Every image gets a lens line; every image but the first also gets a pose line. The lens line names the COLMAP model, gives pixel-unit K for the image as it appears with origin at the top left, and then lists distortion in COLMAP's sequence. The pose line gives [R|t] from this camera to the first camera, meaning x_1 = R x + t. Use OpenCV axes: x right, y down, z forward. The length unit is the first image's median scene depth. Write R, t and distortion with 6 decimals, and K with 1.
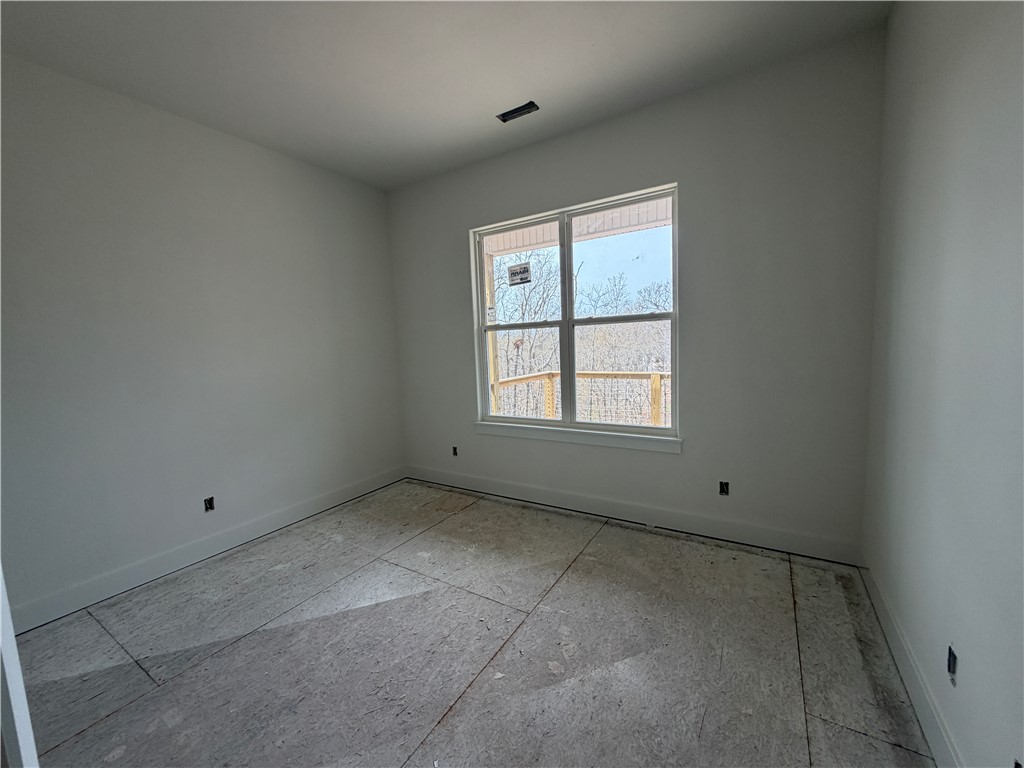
lens RADIAL K [[407.5, 0, 510.7], [0, 407.5, 384.9], [0, 0, 1]] dist [0.000043, 0.000148]
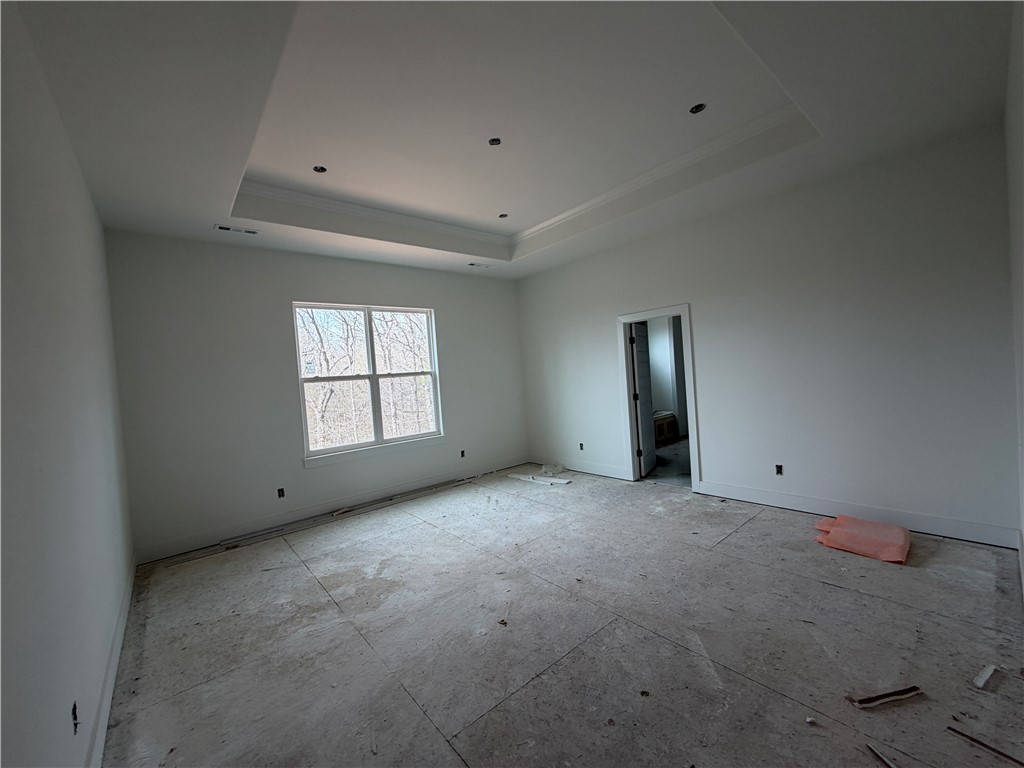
lens RADIAL K [[407.5, 0, 510.7], [0, 407.5, 384.9], [0, 0, 1]] dist [0.000043, 0.000148]
pose [[0.310311, 0.010186, 0.950580, -1.153730], [0.165394, 0.984114, -0.064537, 0.064684], [-0.936137, 0.177247, 0.303697, 0.049005]]
